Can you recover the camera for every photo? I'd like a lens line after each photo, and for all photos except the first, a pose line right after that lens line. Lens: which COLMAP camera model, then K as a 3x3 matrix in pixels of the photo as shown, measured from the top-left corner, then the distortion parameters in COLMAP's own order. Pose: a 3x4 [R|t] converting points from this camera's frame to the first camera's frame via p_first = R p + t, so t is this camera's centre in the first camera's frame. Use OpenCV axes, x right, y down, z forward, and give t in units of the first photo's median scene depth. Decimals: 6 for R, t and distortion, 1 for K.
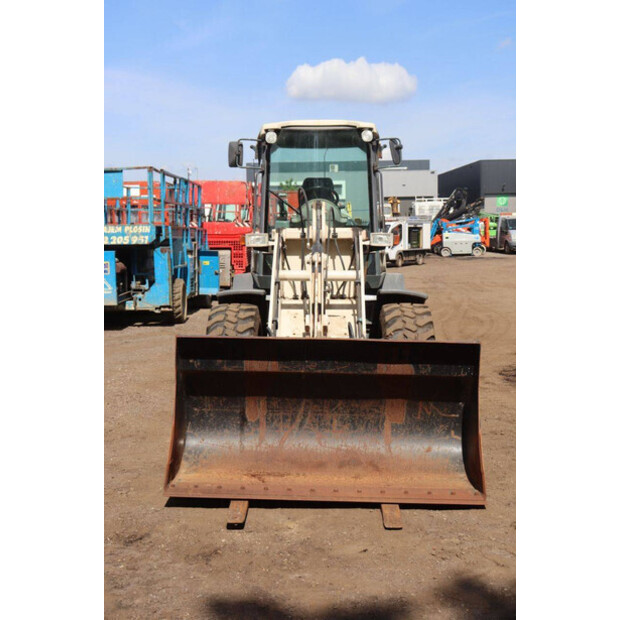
lens RADIAL K [[800.0, 0, 310.0], [0, 800.0, 310.0], [0, 0, 1]] dist [0.054981, 0.021077]
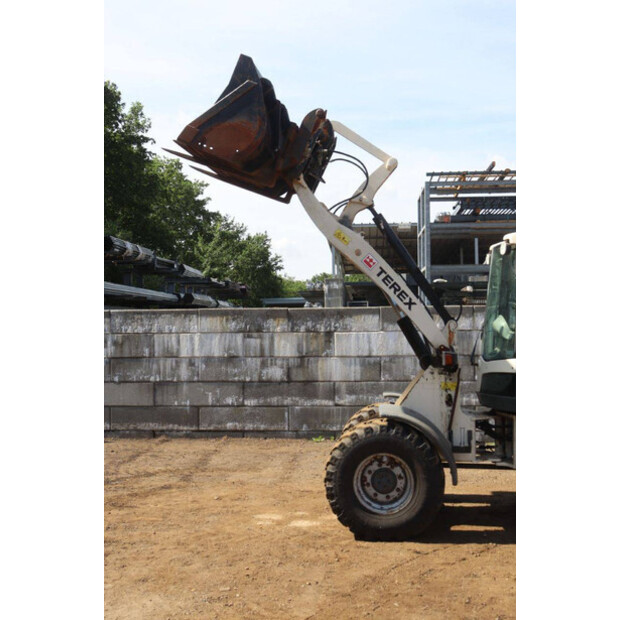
lens RADIAL K [[724.4, 0, 310.0], [0, 724.4, 310.0], [0, 0, 1]] dist [-0.032075, -0.005802]
pose [[-0.094201, -0.020430, -0.995344, 0.937499], [-0.094046, 0.995501, -0.011533, -0.113111], [0.991101, 0.092522, -0.095698, 0.860418]]
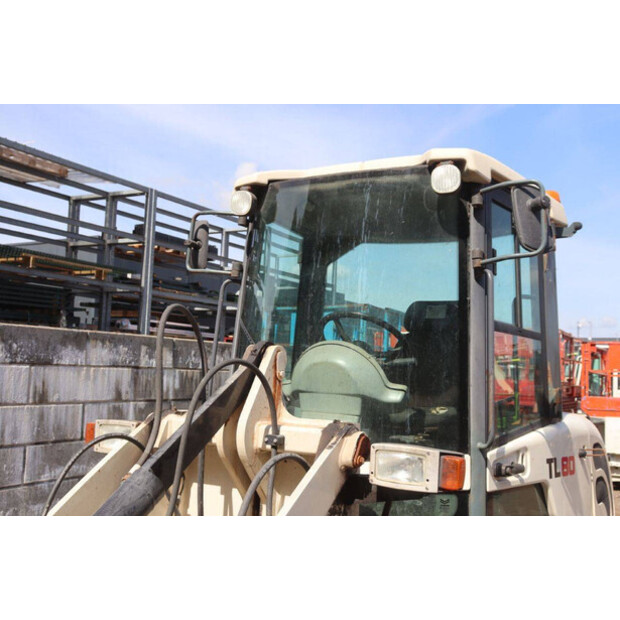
lens RADIAL K [[738.7, 0, 310.0], [0, 738.7, 310.0], [0, 0, 1]] dist [0.018848, 0.028775]
pose [[0.863709, -0.004697, -0.503968, 0.192010], [-0.092509, 0.981490, -0.167691, -0.091213], [0.495427, 0.191458, 0.847287, 0.681394]]
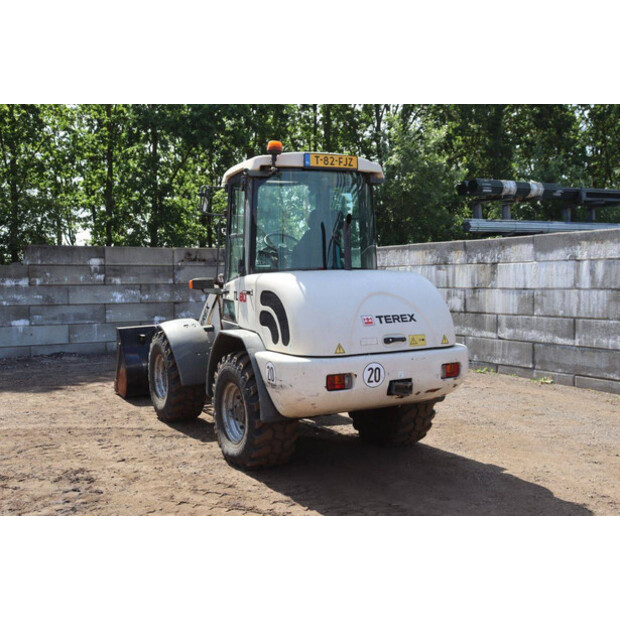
lens RADIAL K [[697.4, 0, 310.0], [0, 697.4, 310.0], [0, 0, 1]] dist [-0.007771, 0.007808]
pose [[-0.874330, 0.045047, -0.483237, 0.425729], [-0.028051, 0.989328, 0.142978, -0.190670], [0.484521, 0.138565, -0.863736, 1.863273]]
